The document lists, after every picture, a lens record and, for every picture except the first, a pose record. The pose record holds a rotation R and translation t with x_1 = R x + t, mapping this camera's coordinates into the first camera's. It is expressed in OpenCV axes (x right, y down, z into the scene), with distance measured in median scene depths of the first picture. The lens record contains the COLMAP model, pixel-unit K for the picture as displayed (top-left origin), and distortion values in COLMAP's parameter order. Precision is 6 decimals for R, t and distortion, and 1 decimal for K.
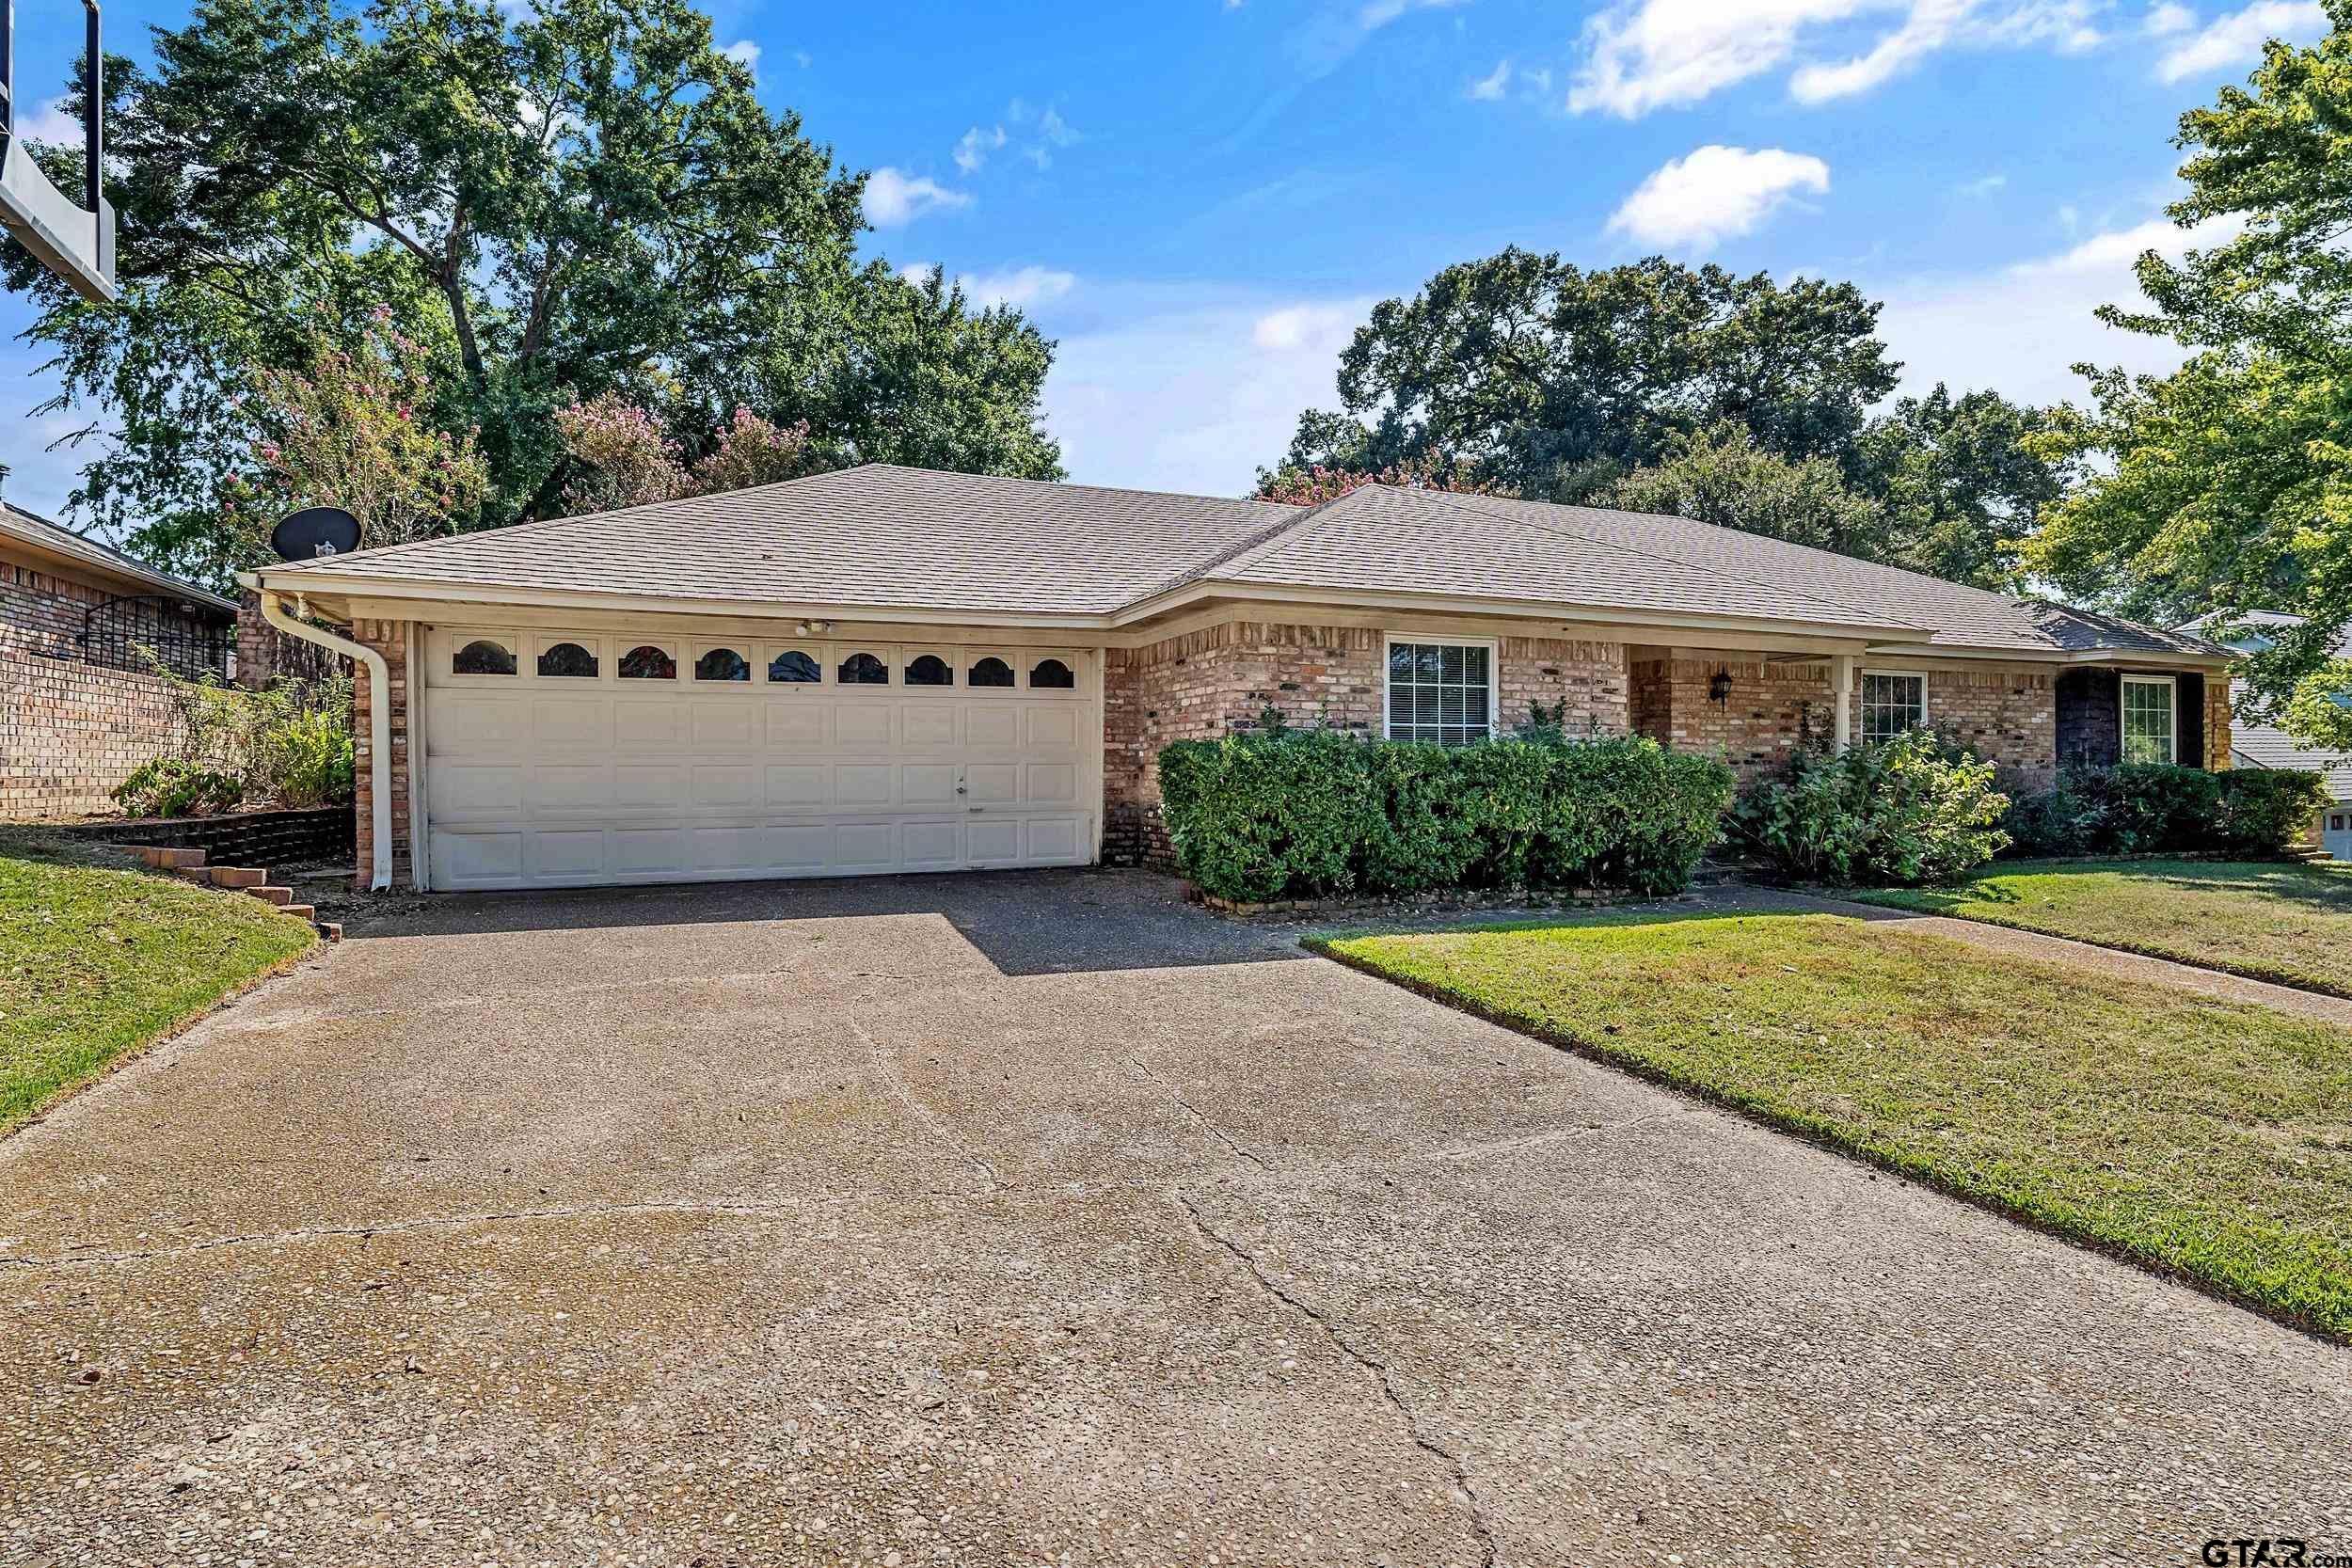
lens RADIAL K [[1144.1, 0, 1176.0], [0, 1144.1, 784.0], [0, 0, 1]] dist [0.000987, 0.000268]
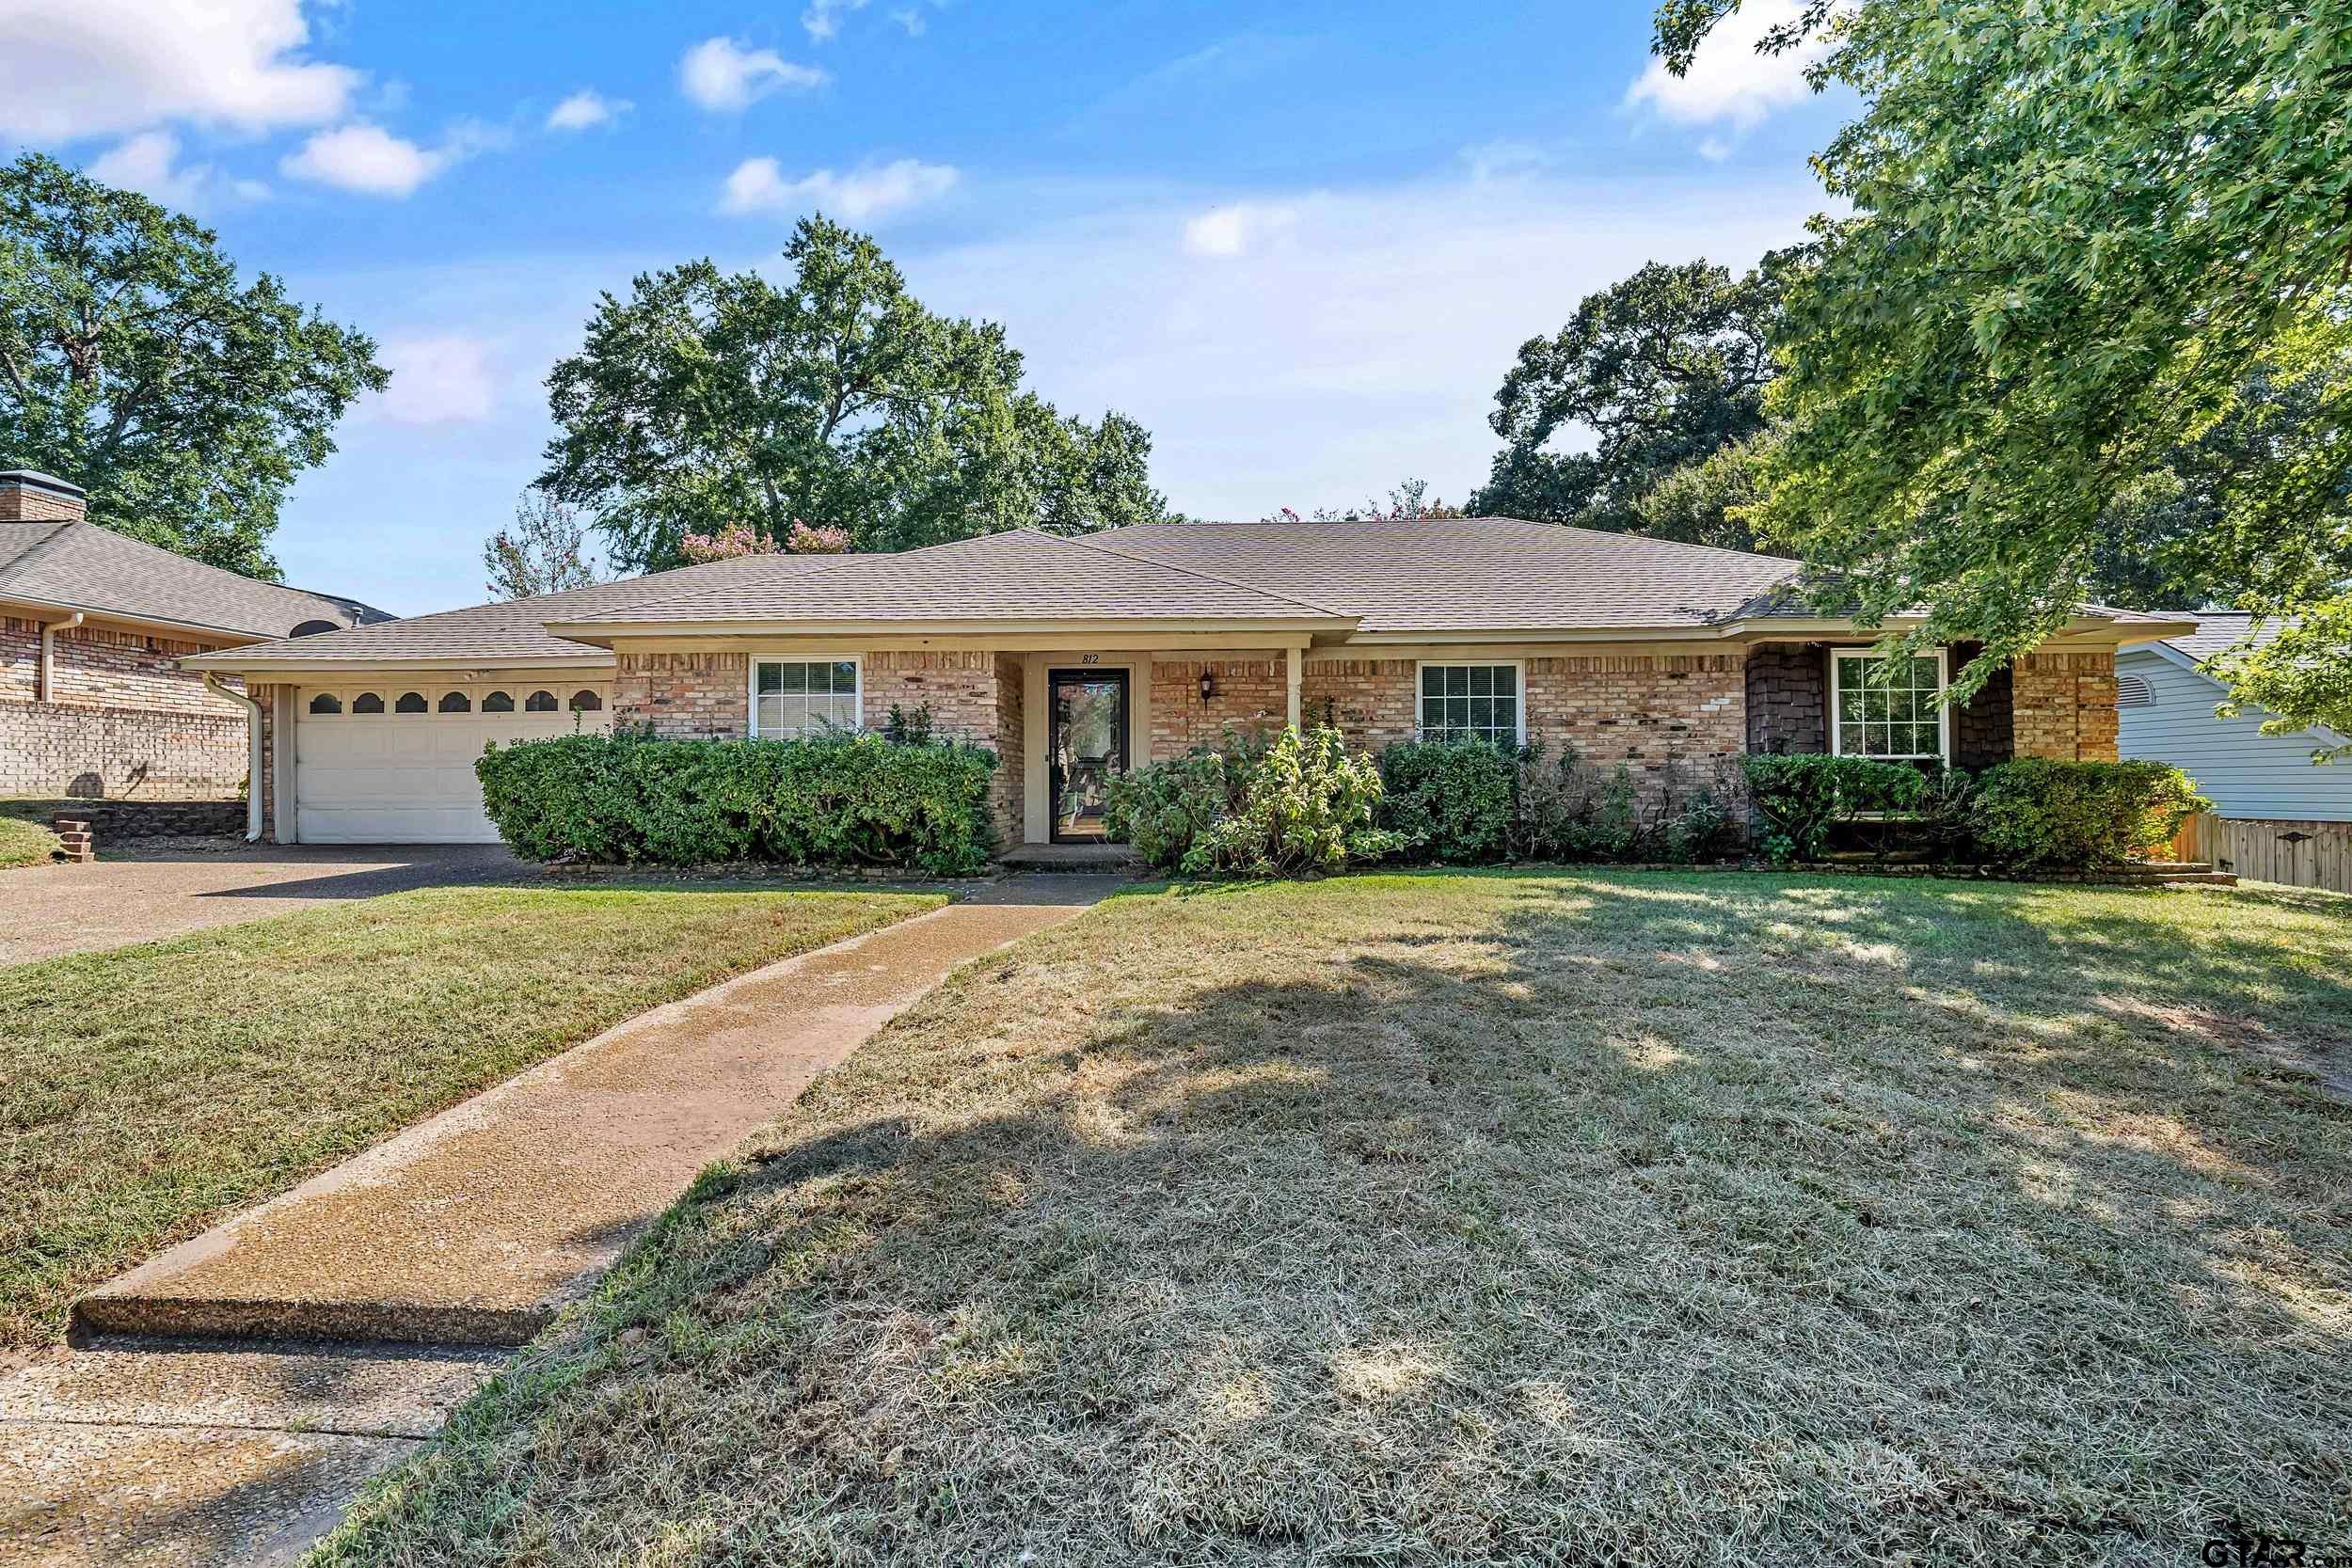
lens RADIAL K [[948.4, 0, 1176.0], [0, 948.4, 784.0], [0, 0, 1]] dist [-0.000722, 0.000710]
pose [[0.905056, -0.003321, -0.425278, 0.947206], [-0.003100, 0.999891, -0.014406, 0.018824], [0.425280, 0.014357, 0.904948, 0.246635]]
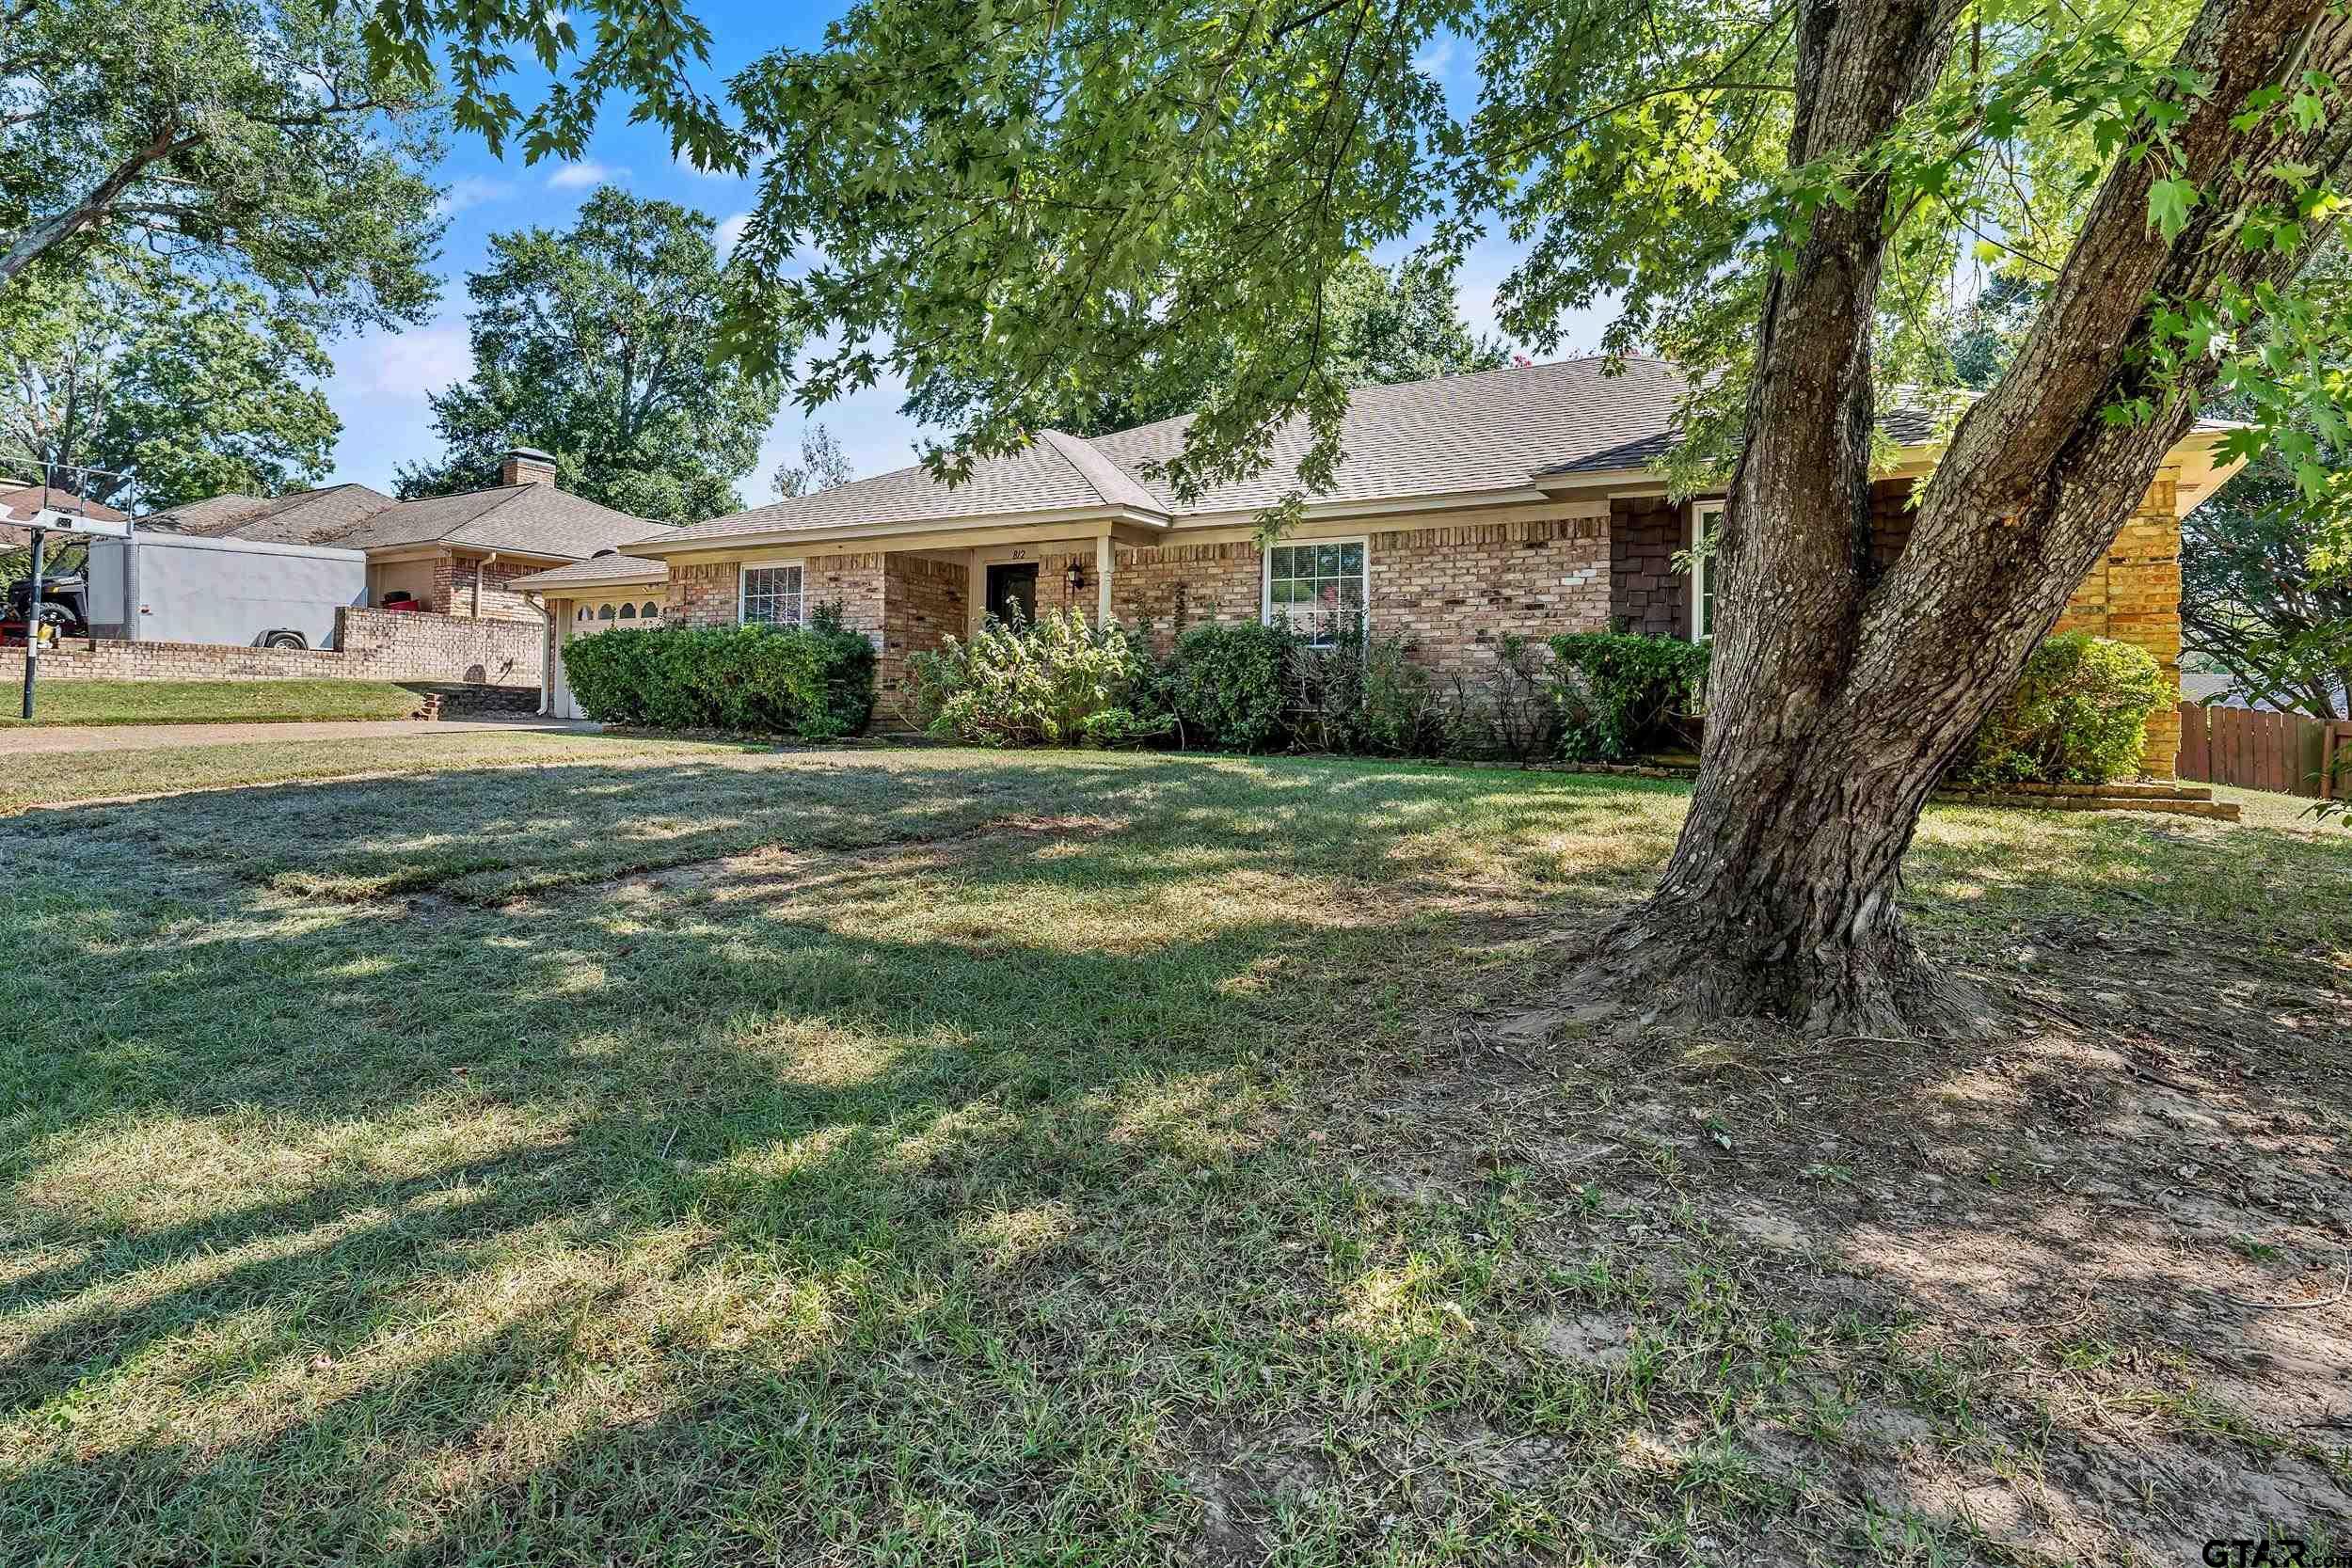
lens RADIAL K [[1205.8, 0, 1169.9], [0, 1205.8, 705.6], [0, 0, 1]] dist [0.003339, 0.000349]
pose [[0.588646, 0.006468, -0.808365, 1.670352], [-0.031072, 0.999410, -0.014630, 0.057688], [0.807793, 0.033729, 0.588500, 0.477578]]
